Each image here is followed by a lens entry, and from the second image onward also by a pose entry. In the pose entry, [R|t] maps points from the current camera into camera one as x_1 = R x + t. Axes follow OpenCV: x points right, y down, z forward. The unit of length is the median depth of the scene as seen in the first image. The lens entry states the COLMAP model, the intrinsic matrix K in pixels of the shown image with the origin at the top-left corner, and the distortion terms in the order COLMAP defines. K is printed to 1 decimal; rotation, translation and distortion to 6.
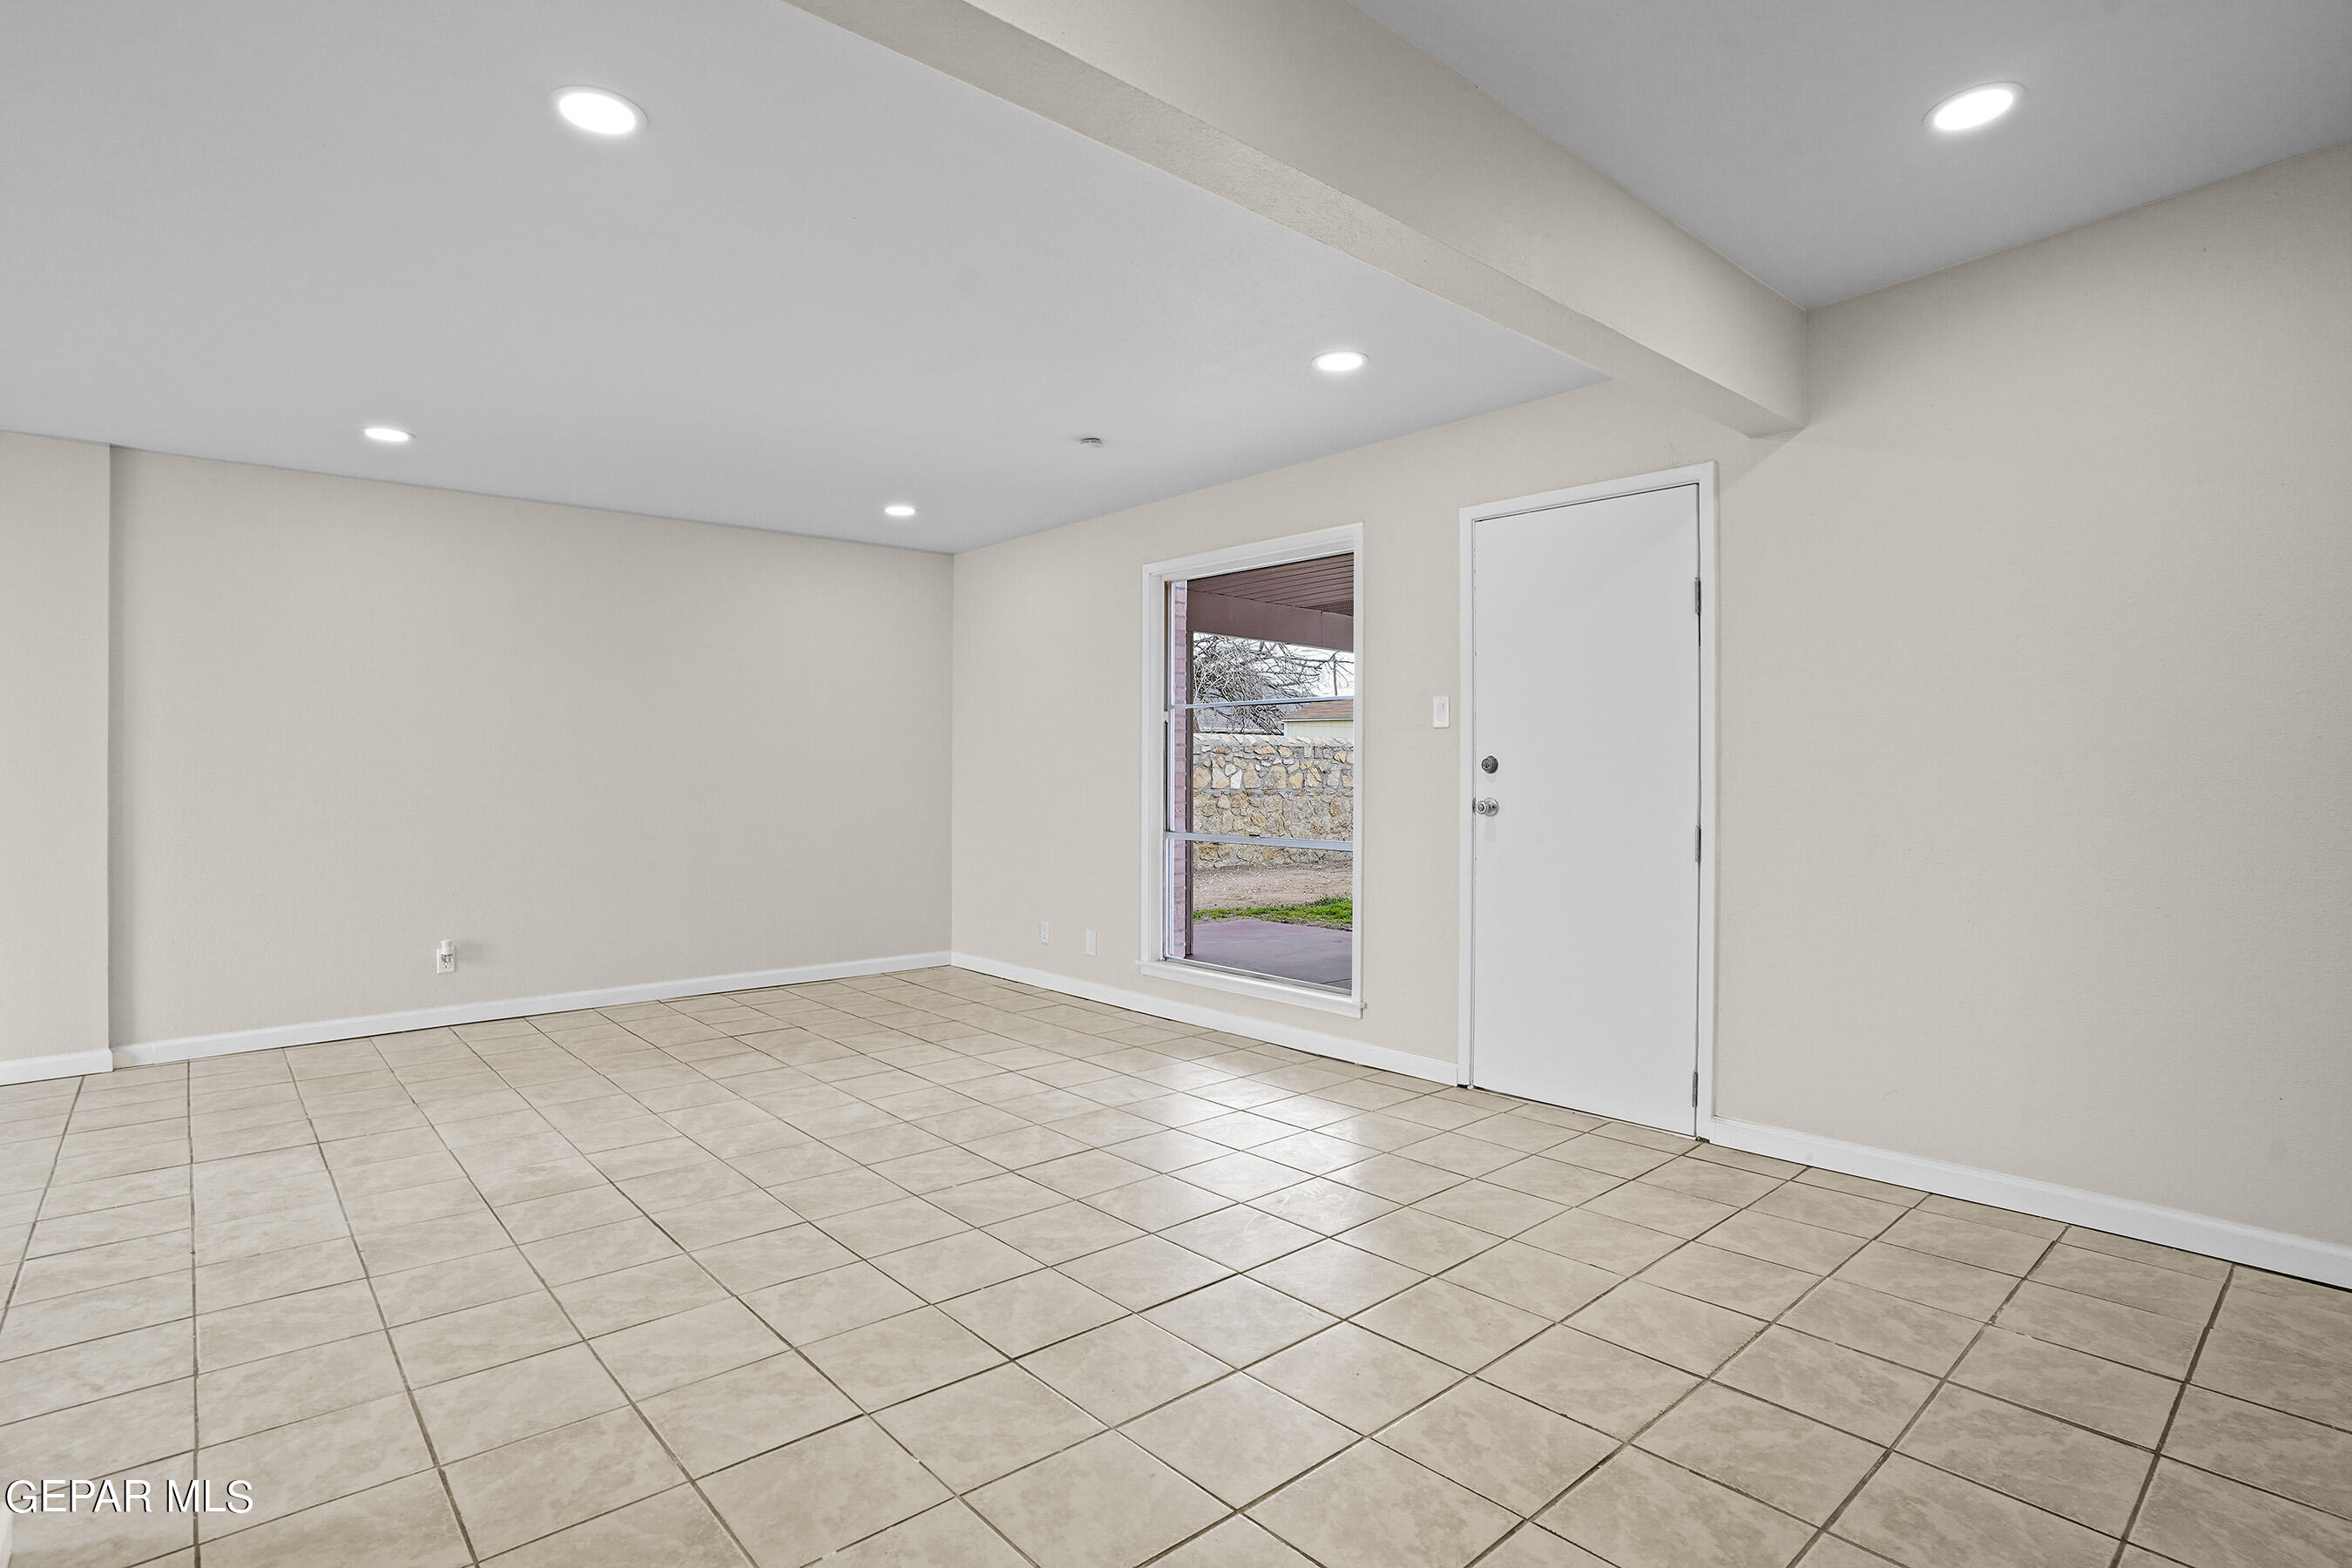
lens RADIAL K [[1149.0, 0, 1173.1], [0, 1149.0, 756.3], [0, 0, 1]] dist [-0.066984, 0.031149]
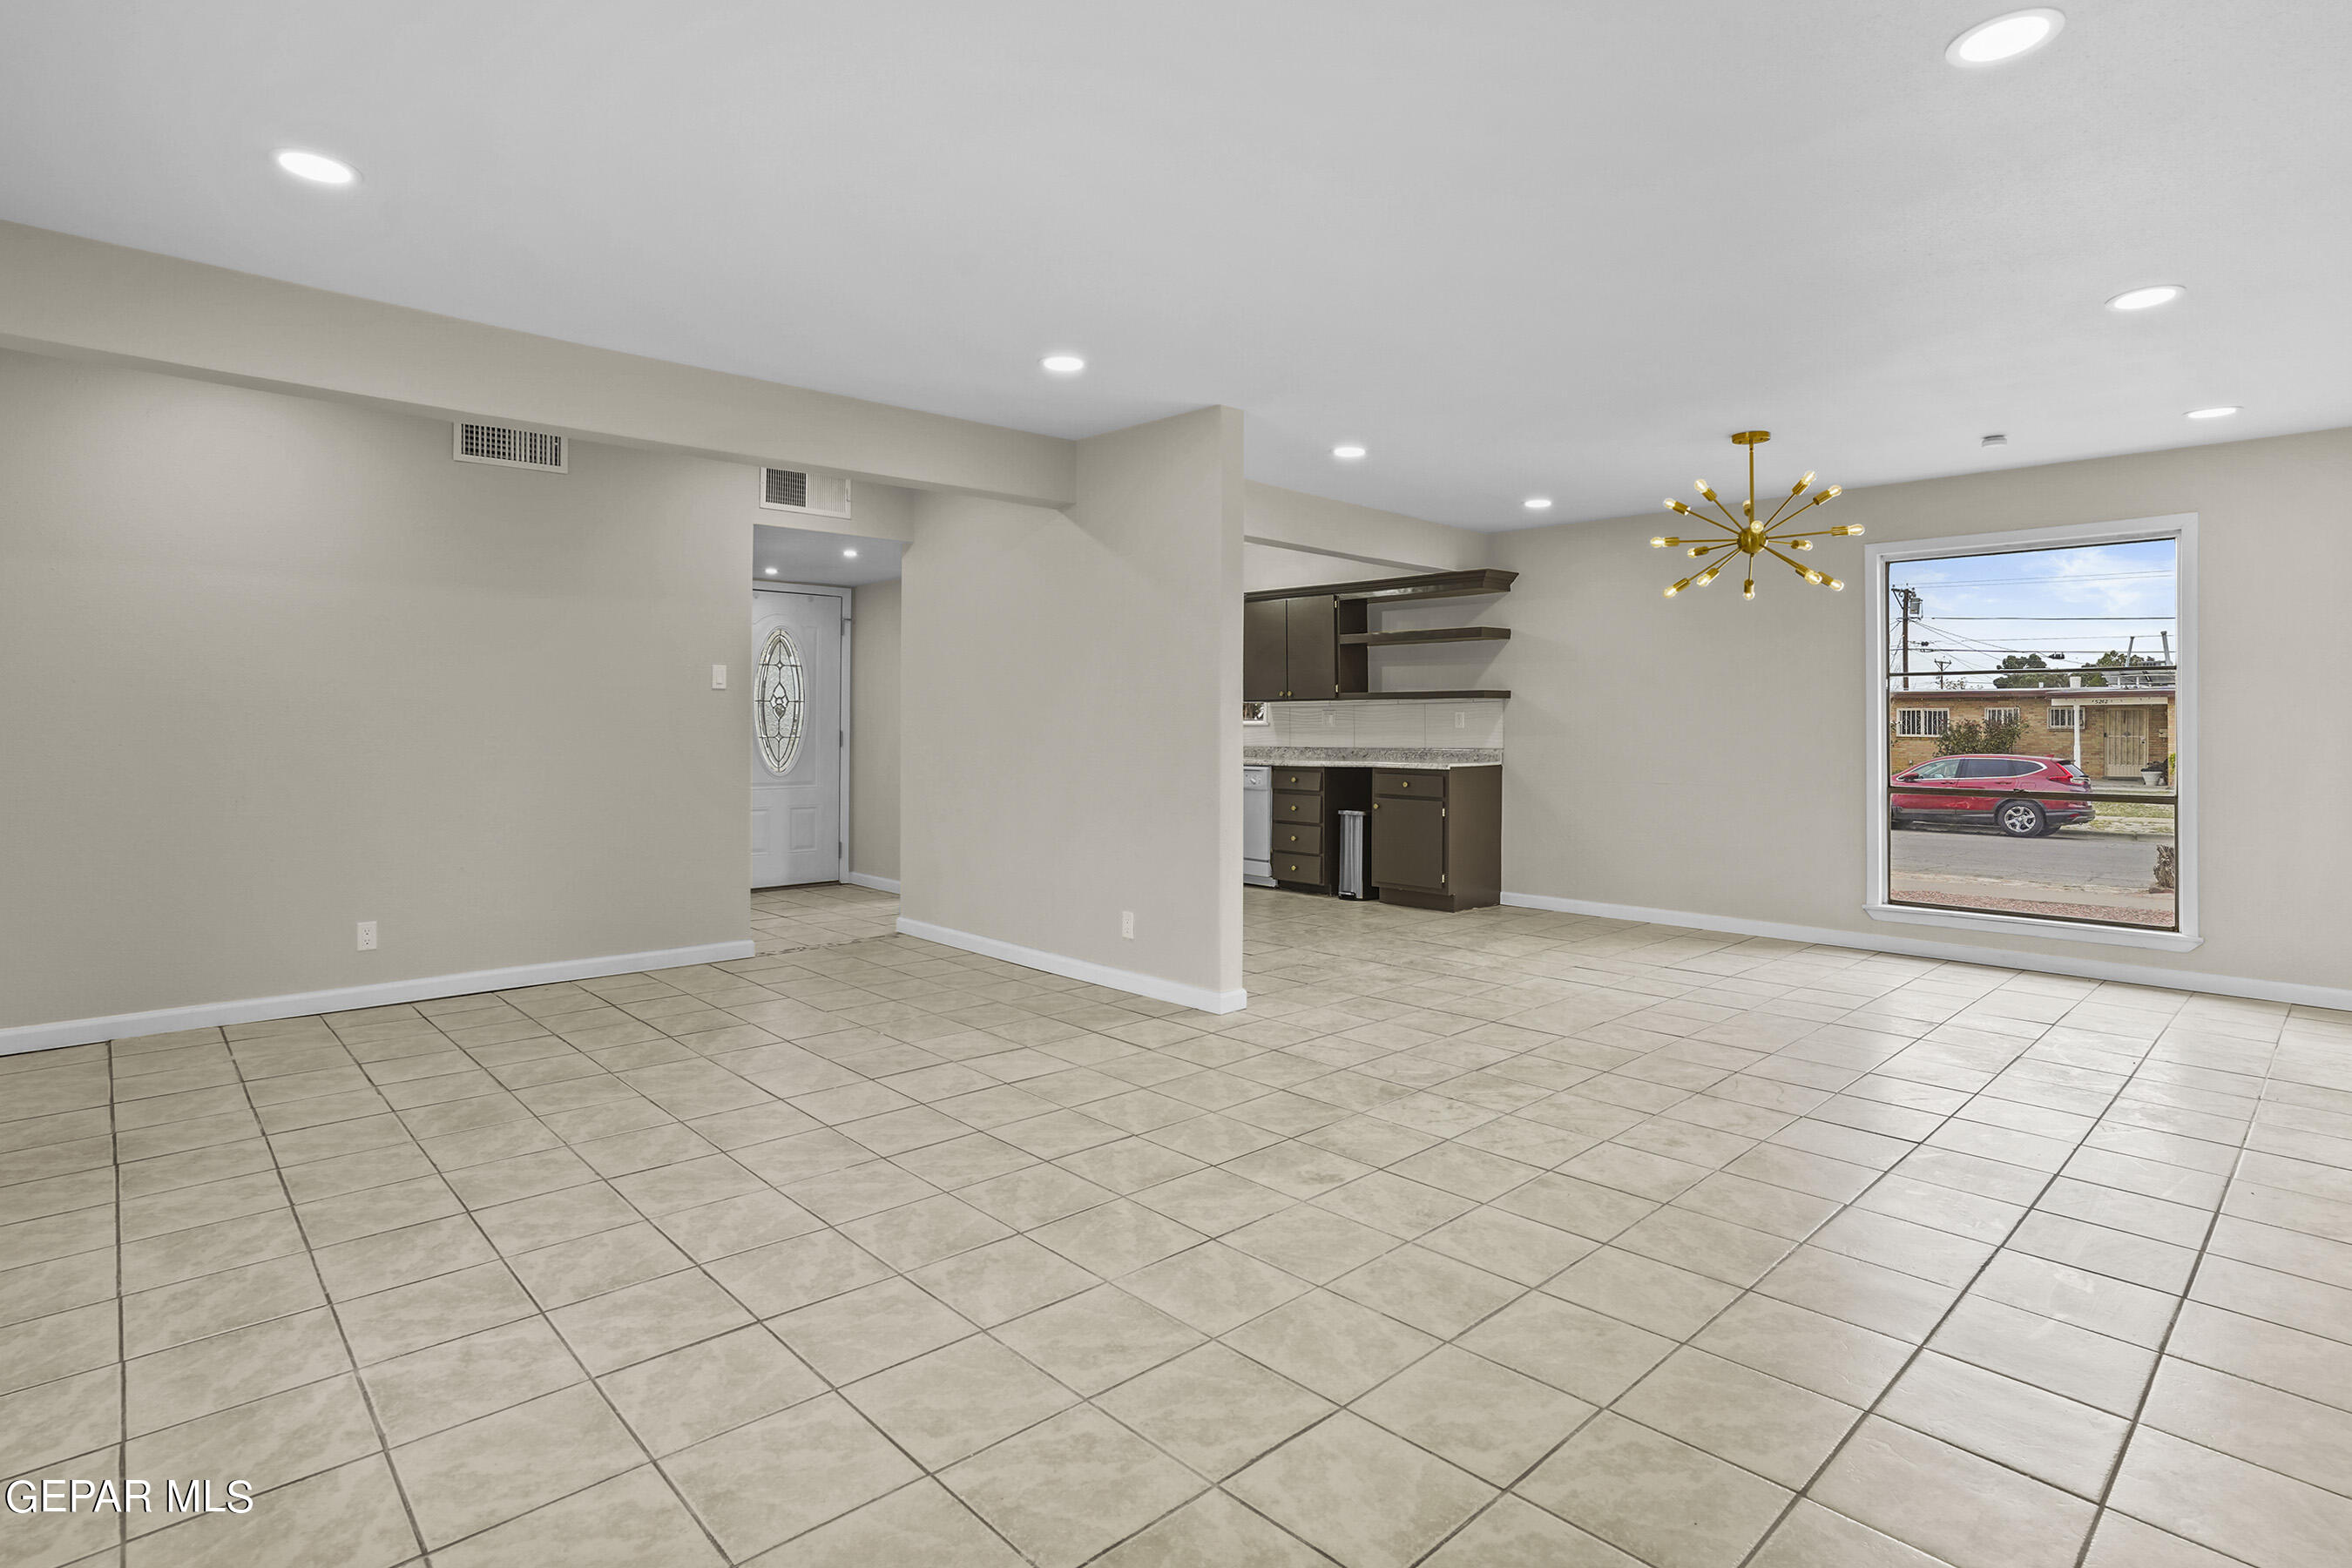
lens RADIAL K [[1158.9, 0, 1175.4], [0, 1158.9, 739.0], [0, 0, 1]] dist [-0.072001, 0.044648]
pose [[-0.999459, -0.000086, -0.032887, -0.410344], [-0.000122, 0.999999, 0.001080, 0.021523], [0.032887, 0.001083, -0.999458, 1.837401]]
